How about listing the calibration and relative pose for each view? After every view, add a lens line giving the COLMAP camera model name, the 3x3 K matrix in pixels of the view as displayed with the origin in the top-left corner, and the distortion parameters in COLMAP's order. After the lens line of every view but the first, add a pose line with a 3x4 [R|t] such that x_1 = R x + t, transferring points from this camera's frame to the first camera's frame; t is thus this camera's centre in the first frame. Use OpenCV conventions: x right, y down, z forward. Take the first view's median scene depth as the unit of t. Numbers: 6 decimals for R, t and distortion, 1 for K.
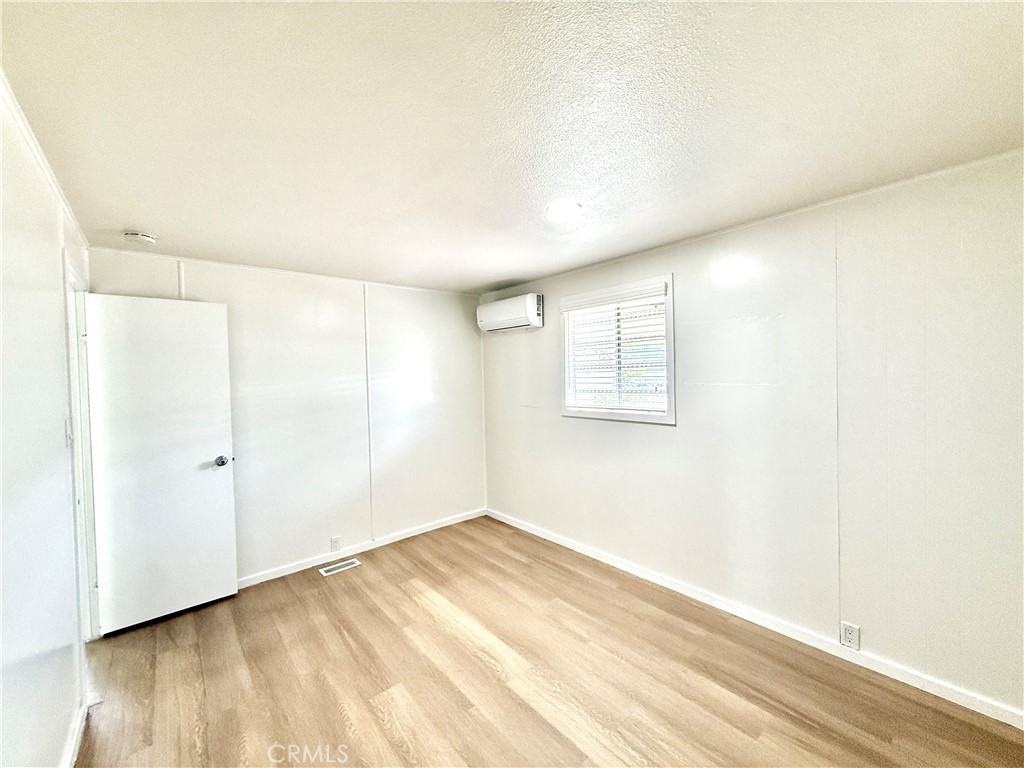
lens RADIAL K [[410.3, 0, 507.9], [0, 410.3, 382.0], [0, 0, 1]] dist [-0.001098, 0.000331]
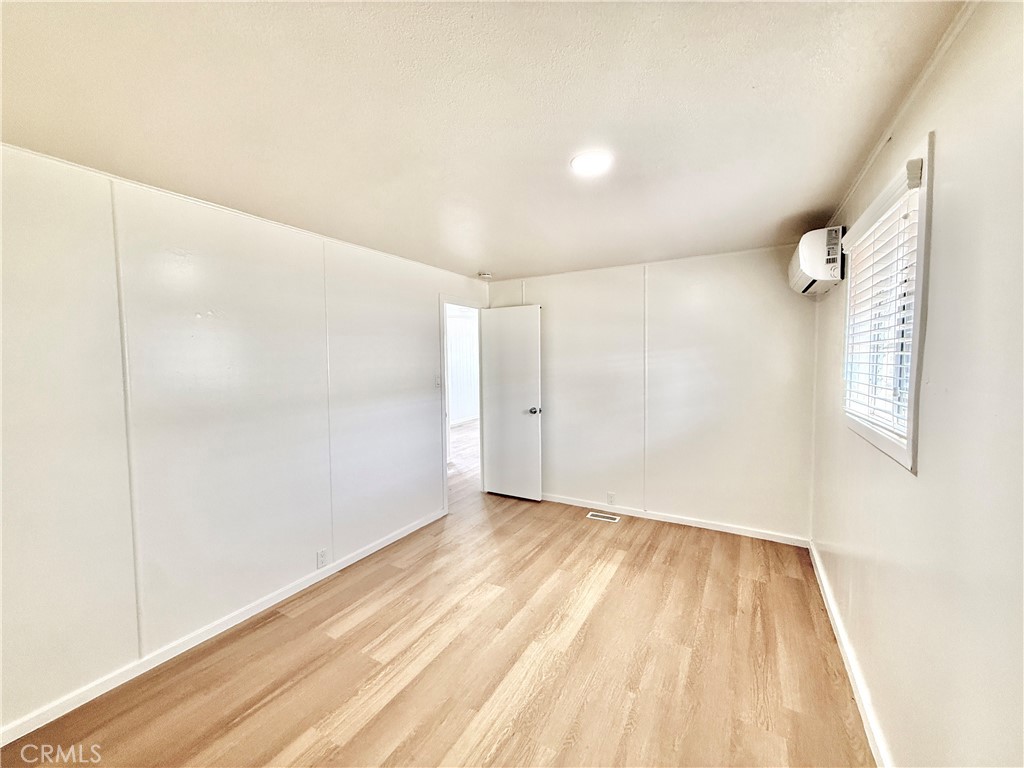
lens RADIAL K [[410.3, 0, 506.6], [0, 410.3, 382.3], [0, 0, 1]] dist [-0.001098, 0.000331]
pose [[0.323503, 0.078992, -0.942924, 0.652131], [-0.012707, 0.996782, 0.079145, -0.028598], [0.946142, -0.013622, 0.323466, 0.400981]]
